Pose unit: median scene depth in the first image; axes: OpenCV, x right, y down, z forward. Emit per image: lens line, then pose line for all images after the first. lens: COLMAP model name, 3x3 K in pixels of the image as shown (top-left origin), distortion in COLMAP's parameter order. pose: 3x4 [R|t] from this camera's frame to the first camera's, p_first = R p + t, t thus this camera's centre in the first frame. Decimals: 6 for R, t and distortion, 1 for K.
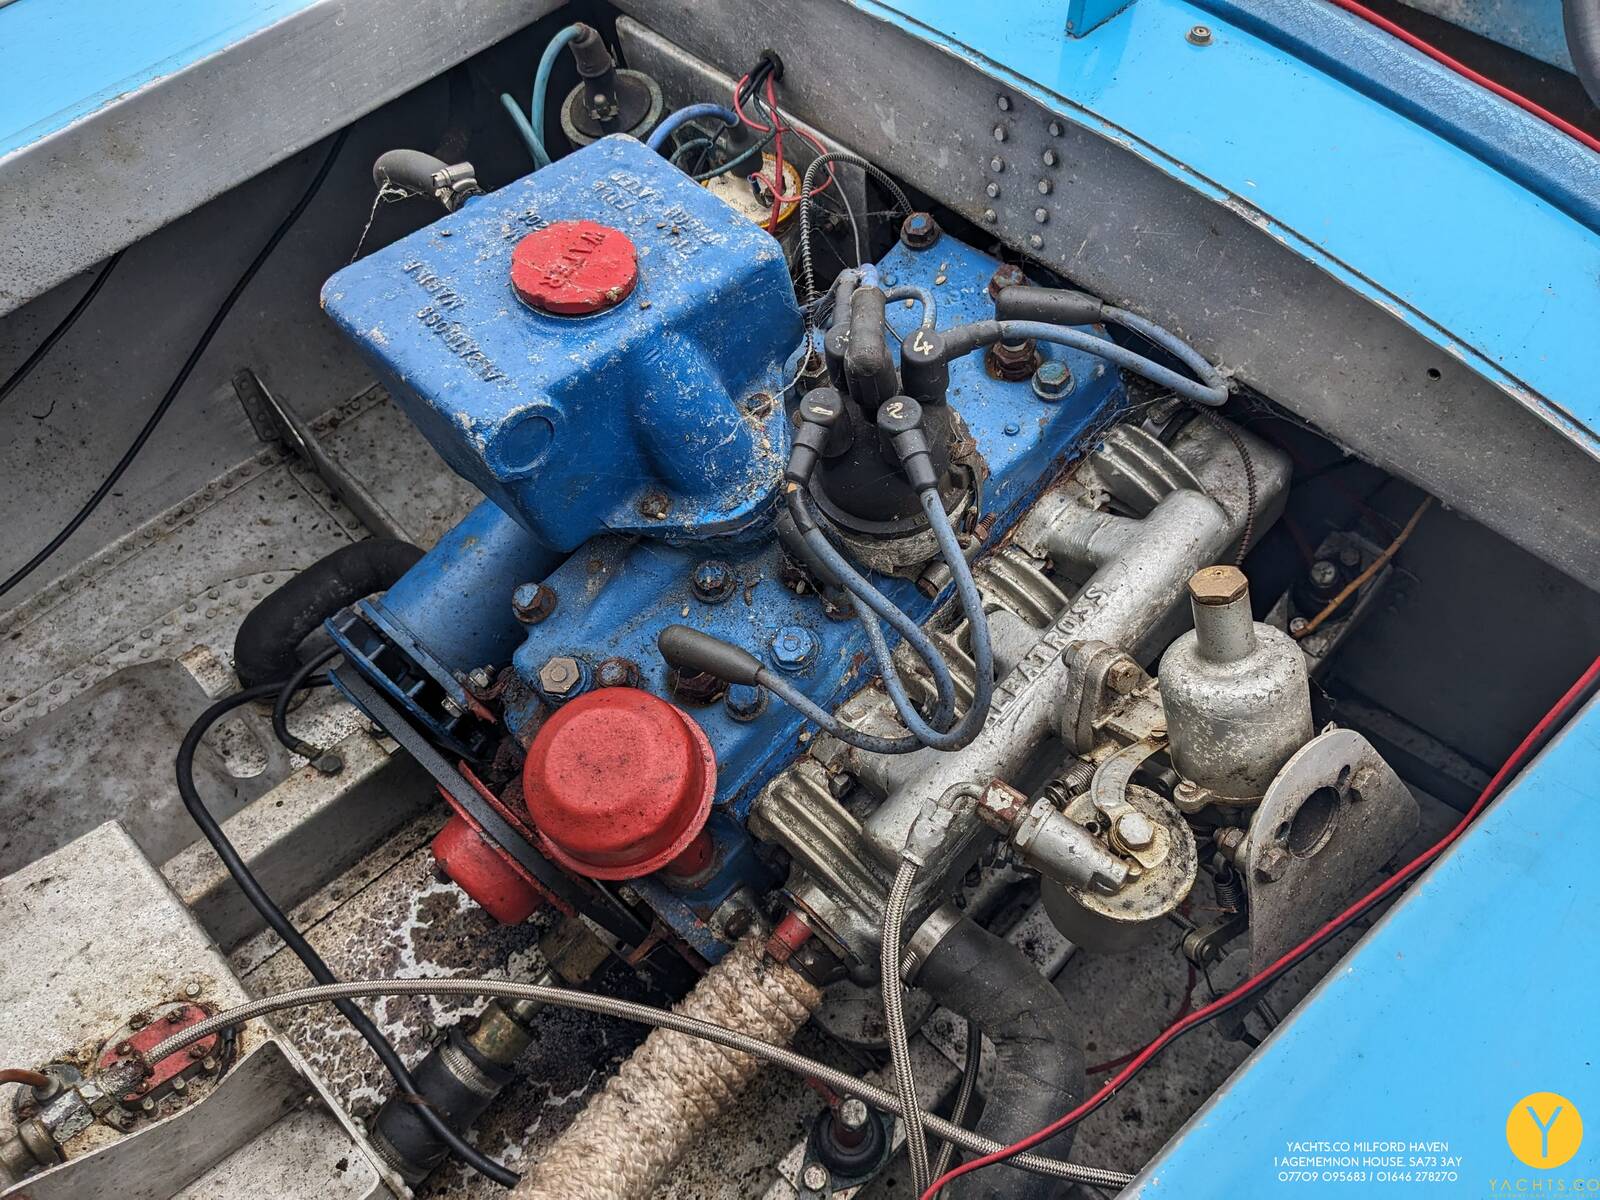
lens RADIAL K [[1257.1, 0, 829.9], [0, 1257.1, 599.6], [0, 0, 1]] dist [0.052348, -0.082221]
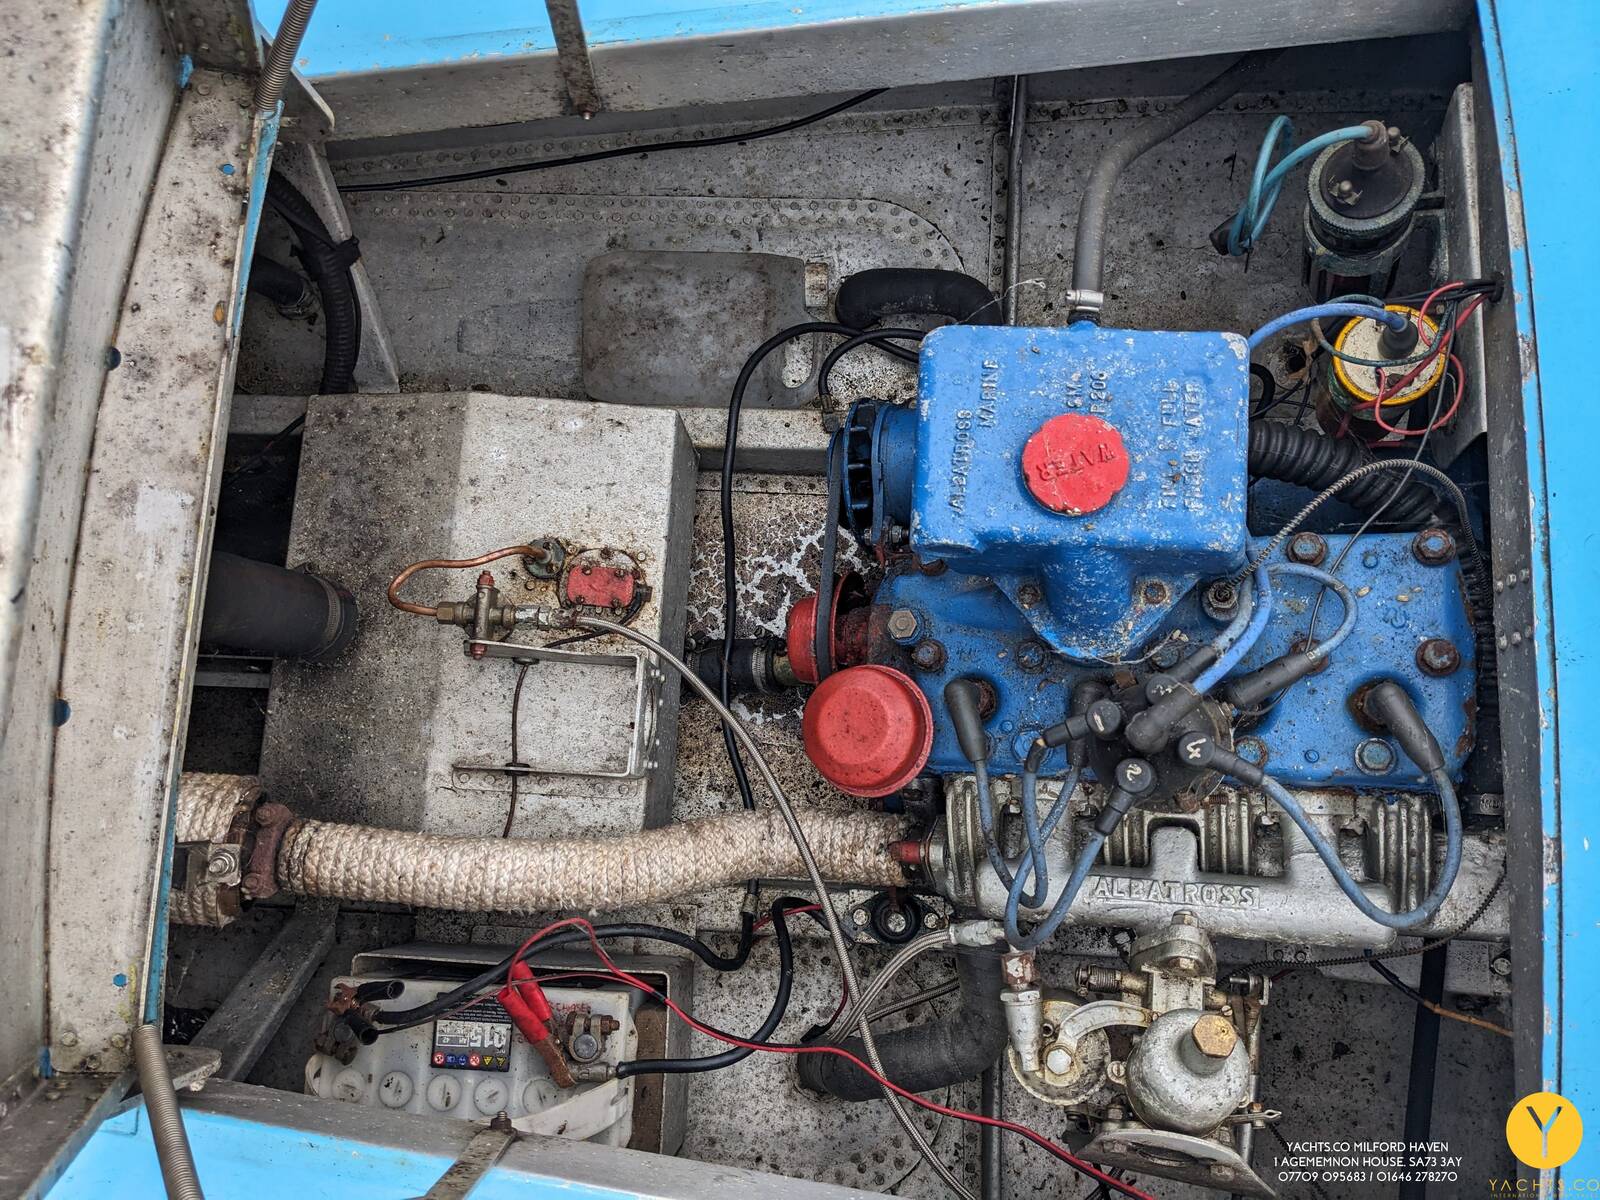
lens RADIAL K [[1257.1, 0, 787.7], [0, 1257.1, 587.1], [0, 0, 1]] dist [0.052348, -0.082221]
pose [[0.652580, 0.724359, -0.222360, -0.021774], [-0.531579, 0.646786, 0.546893, -0.622333], [0.539966, -0.238690, 0.807133, -0.149875]]
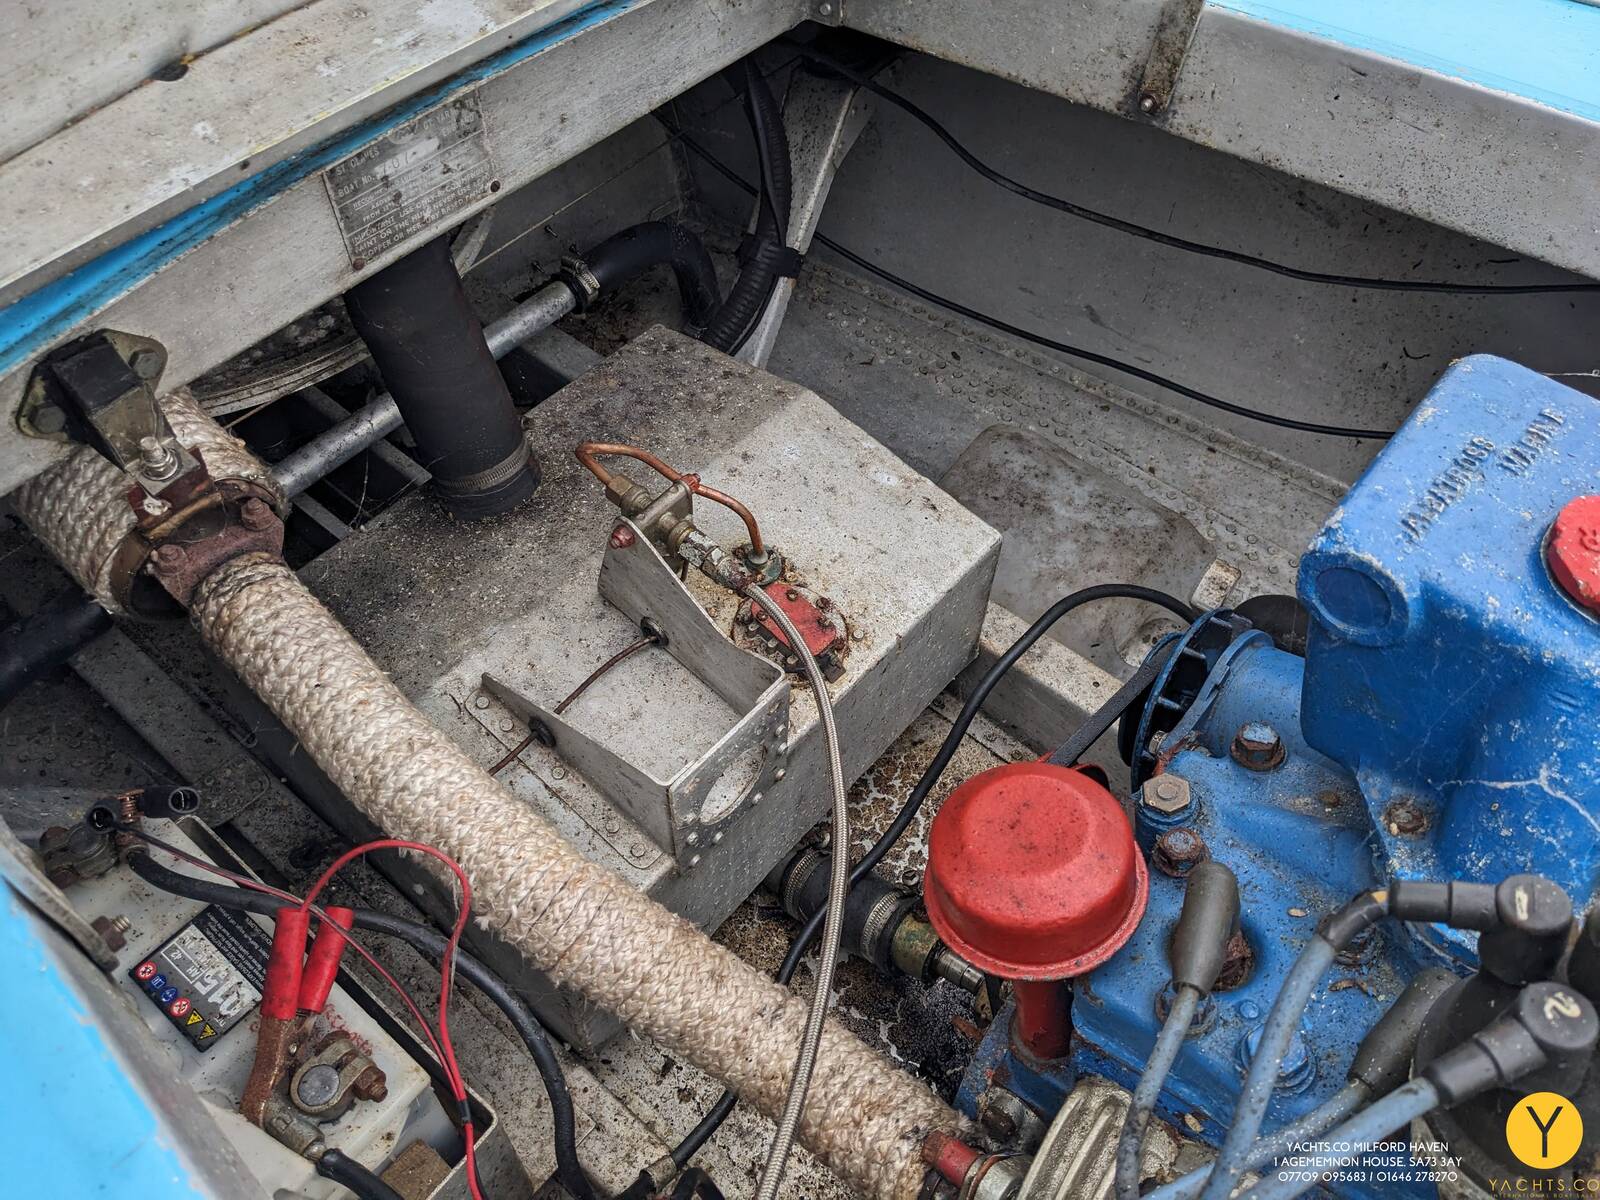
lens RADIAL K [[1257.1, 0, 823.7], [0, 1257.1, 598.2], [0, 0, 1]] dist [0.052348, -0.082221]
pose [[0.077707, 0.763208, -0.641464, 0.206092], [-0.801135, 0.430769, 0.415476, -0.159295], [0.593417, 0.481614, 0.644906, 0.243947]]
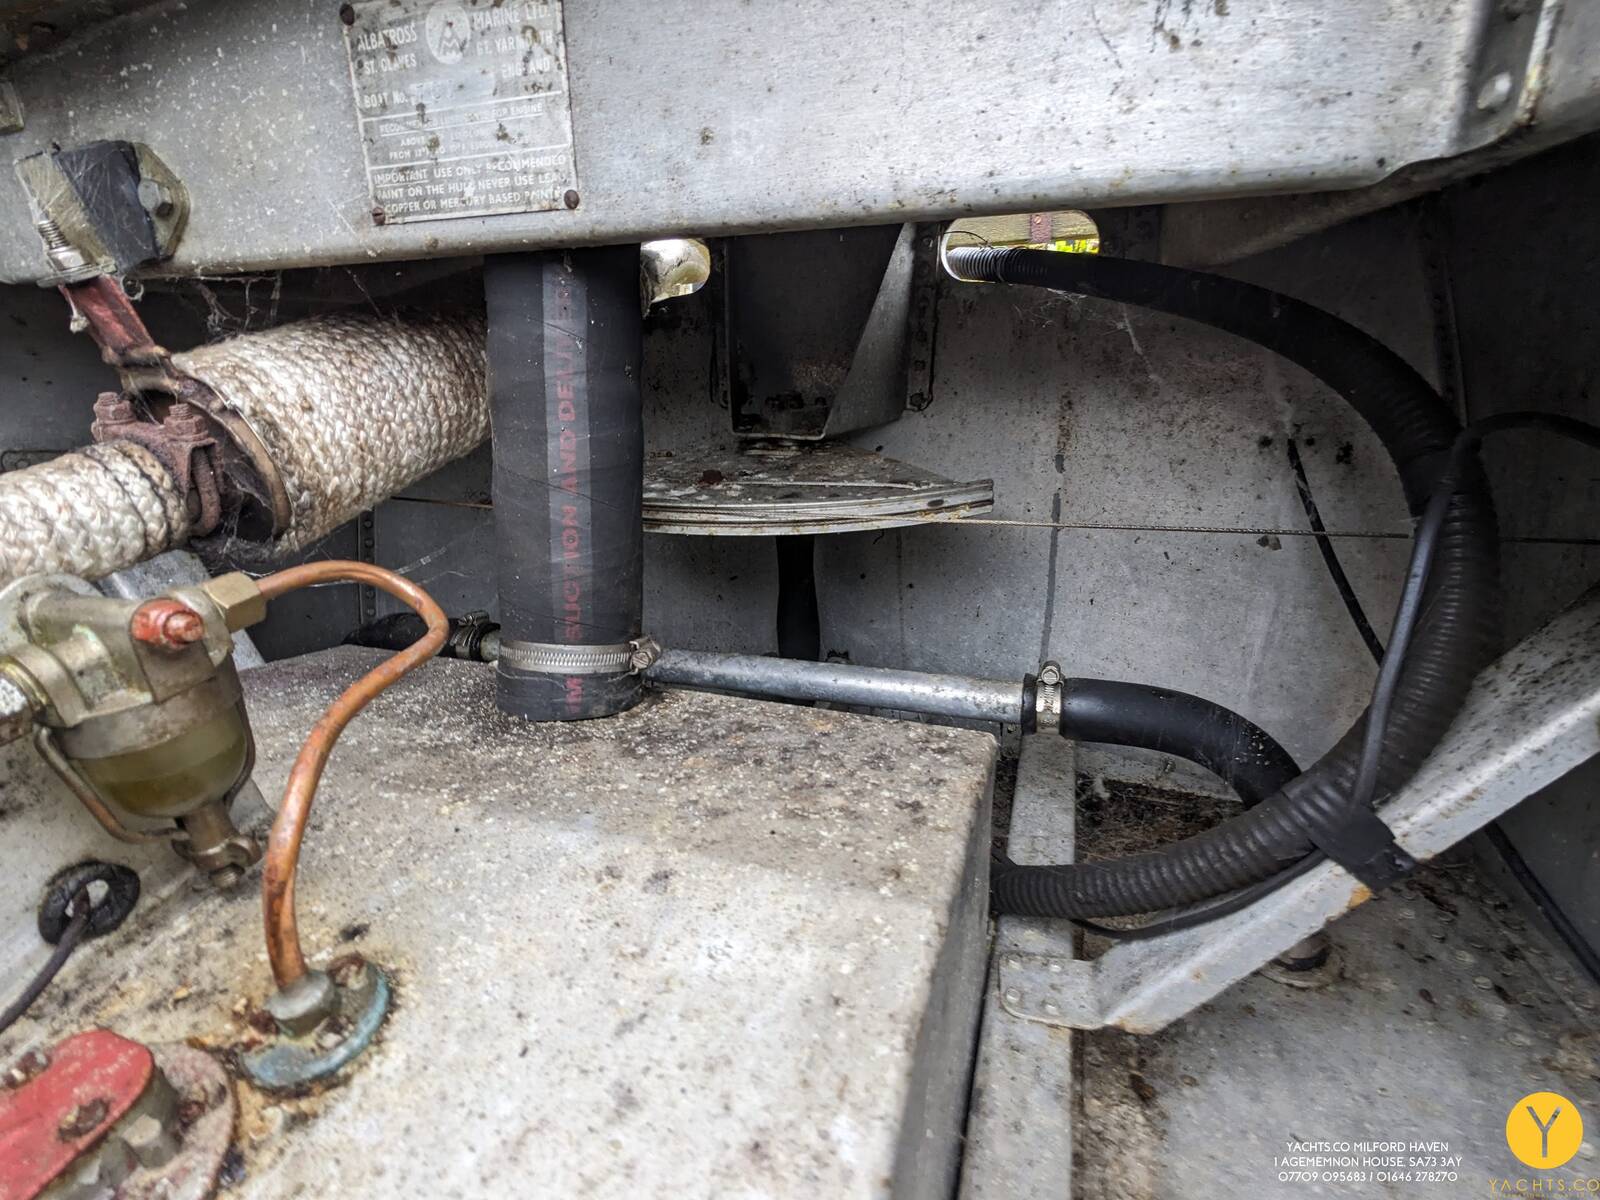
lens RADIAL K [[770.1, 0, 792.9], [0, 770.1, 596.8], [0, 0, 1]] dist [-0.006390, 0.003586]
pose [[-0.907172, 0.119764, -0.403355, -0.651213], [-0.341458, 0.350596, 0.872060, 0.010962], [0.245856, 0.928838, -0.277156, 0.937098]]
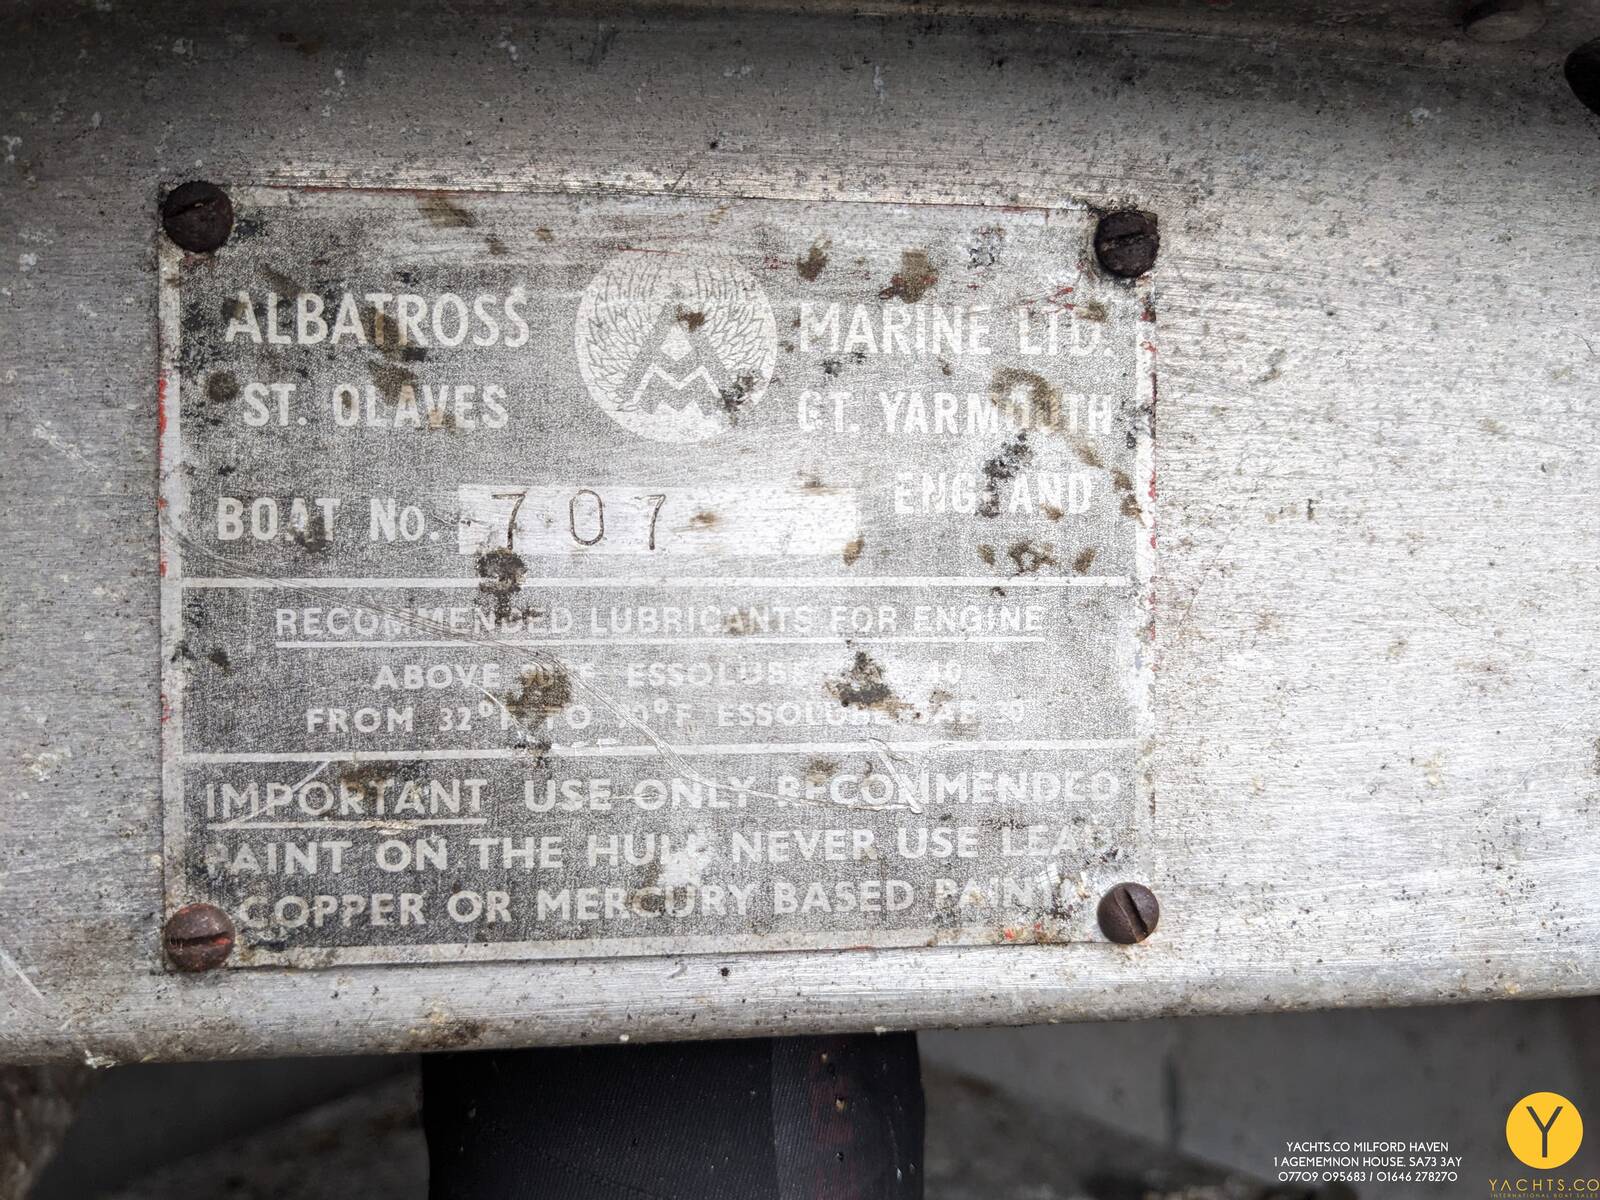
lens RADIAL K [[1257.1, 0, 793.5], [0, 1257.1, 616.7], [0, 0, 1]] dist [0.052348, -0.082221]
pose [[-0.642584, -0.008101, -0.766173, -0.555698], [-0.620559, 0.592036, 0.514199, 0.247017], [0.449436, 0.805871, -0.385459, 0.605185]]
